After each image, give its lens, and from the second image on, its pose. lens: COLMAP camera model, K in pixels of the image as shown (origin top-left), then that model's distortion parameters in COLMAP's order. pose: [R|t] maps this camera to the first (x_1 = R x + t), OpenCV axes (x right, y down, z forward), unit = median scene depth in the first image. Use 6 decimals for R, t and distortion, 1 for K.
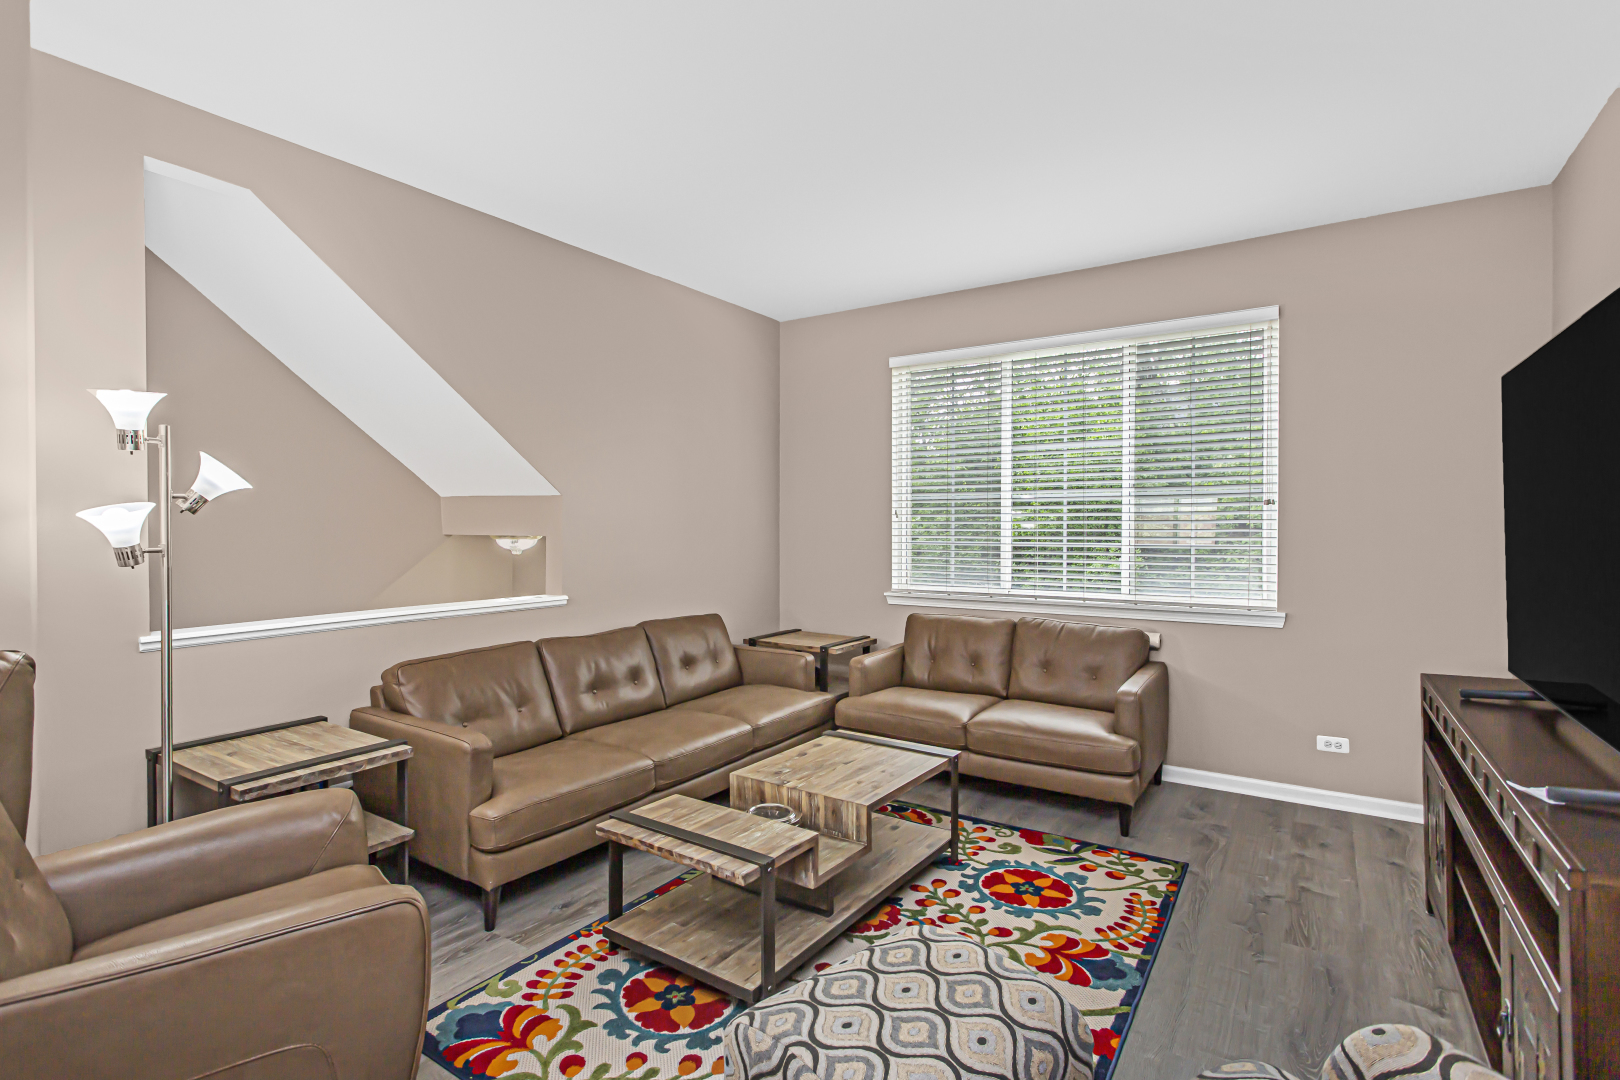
lens RADIAL K [[774.0, 0, 804.1], [0, 774.0, 523.9], [0, 0, 1]] dist [0.005764, 0.001012]
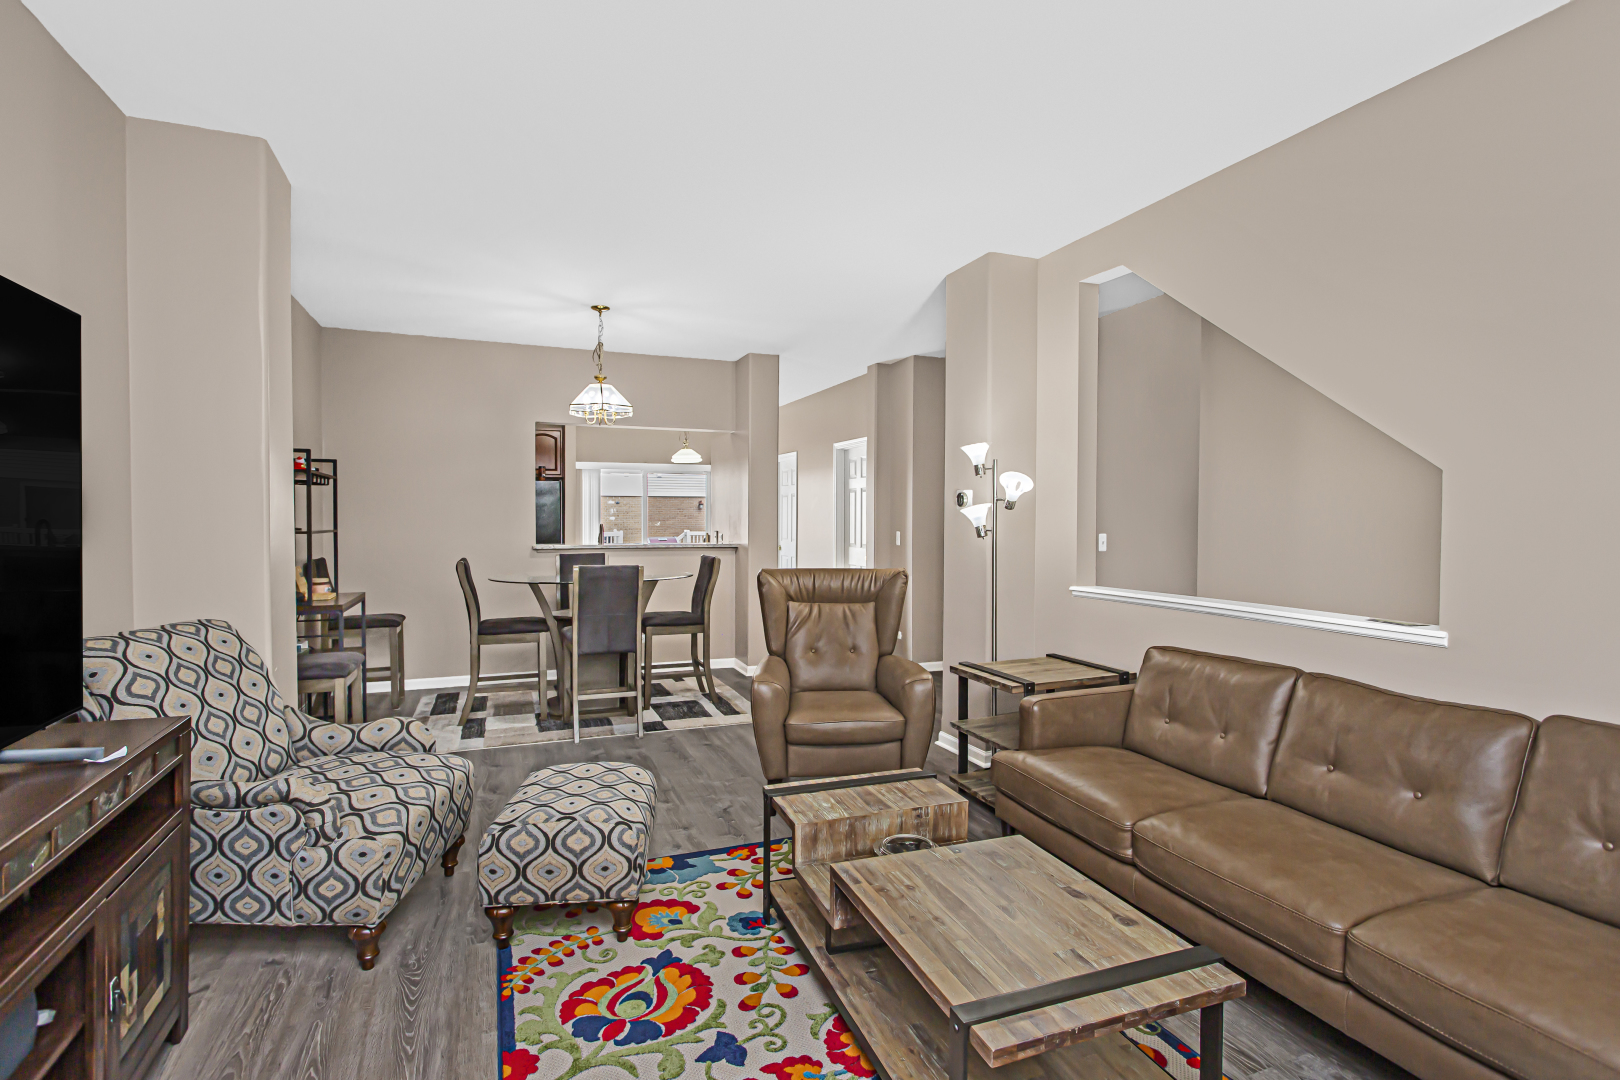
lens RADIAL K [[774.0, 0, 804.1], [0, 774.0, 523.9], [0, 0, 1]] dist [0.005764, 0.001012]
pose [[-0.568513, 0.007998, -0.822635, 0.470853], [-0.001705, 0.999939, 0.010900, 0.001698], [0.822673, 0.007599, -0.568465, 0.894238]]
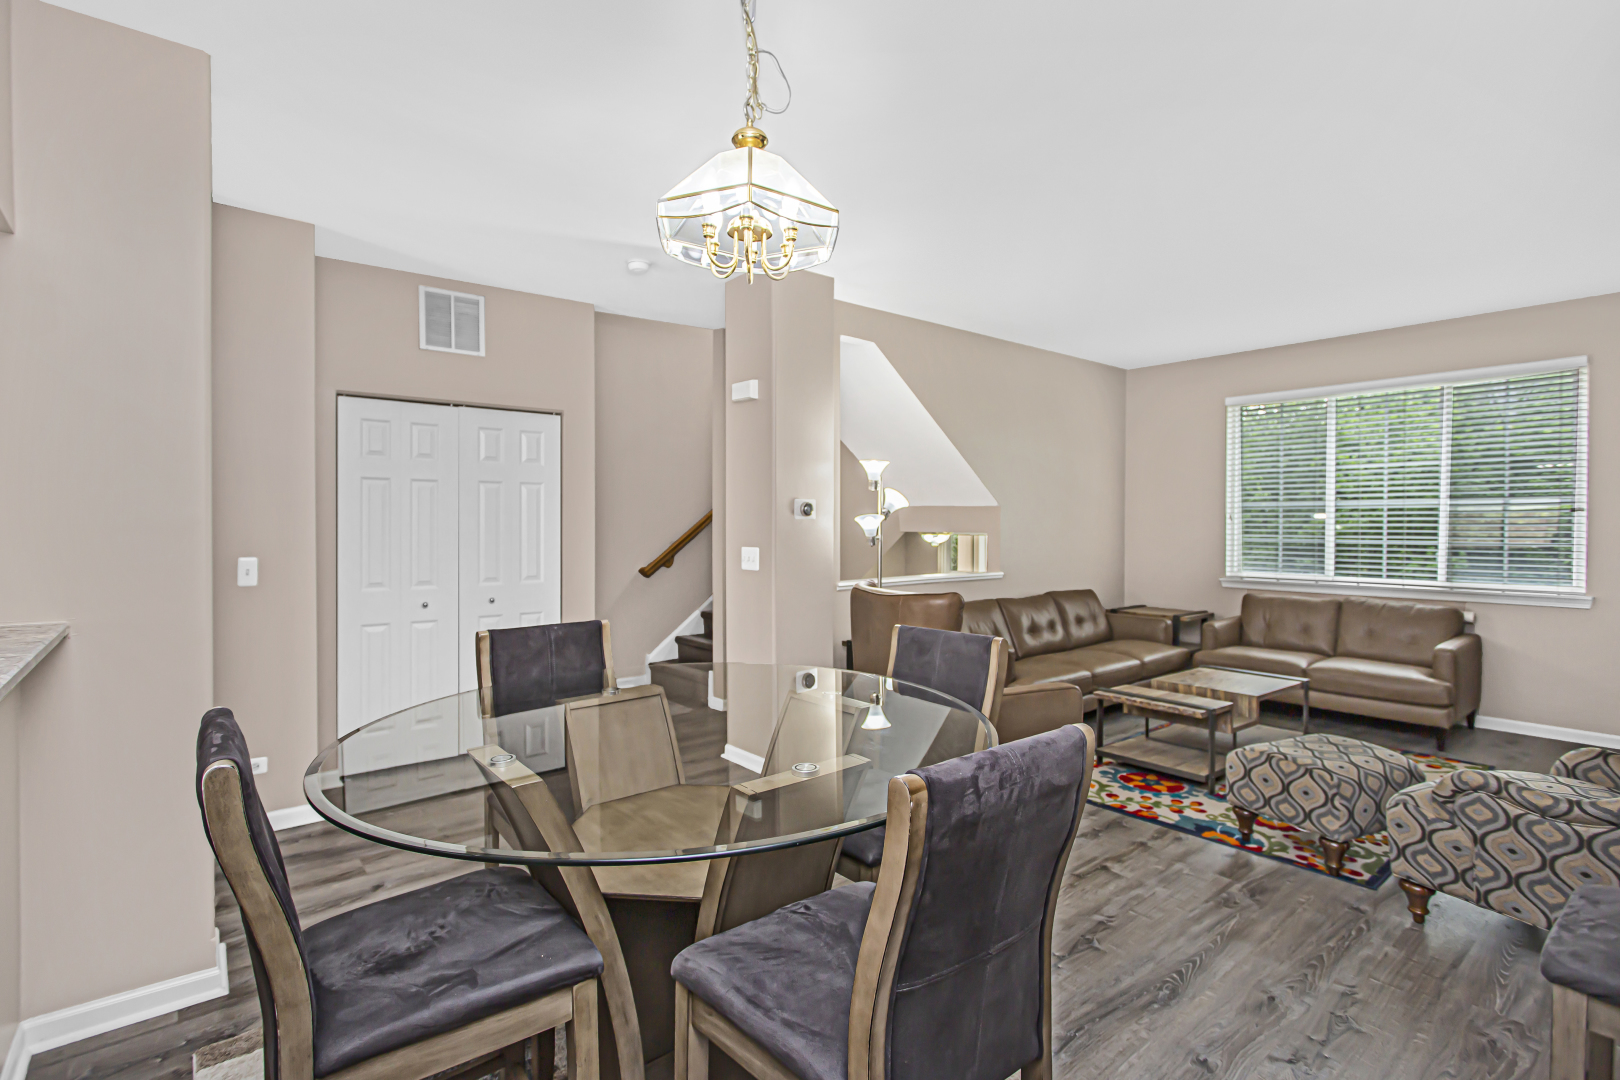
lens RADIAL K [[774.0, 0, 804.1], [0, 774.0, 523.9], [0, 0, 1]] dist [0.005764, 0.001012]
pose [[0.958007, 0.003215, -0.286725, -0.232305], [-0.002310, 0.999991, 0.003496, -0.006234], [0.286734, -0.002687, 0.958006, -0.545018]]
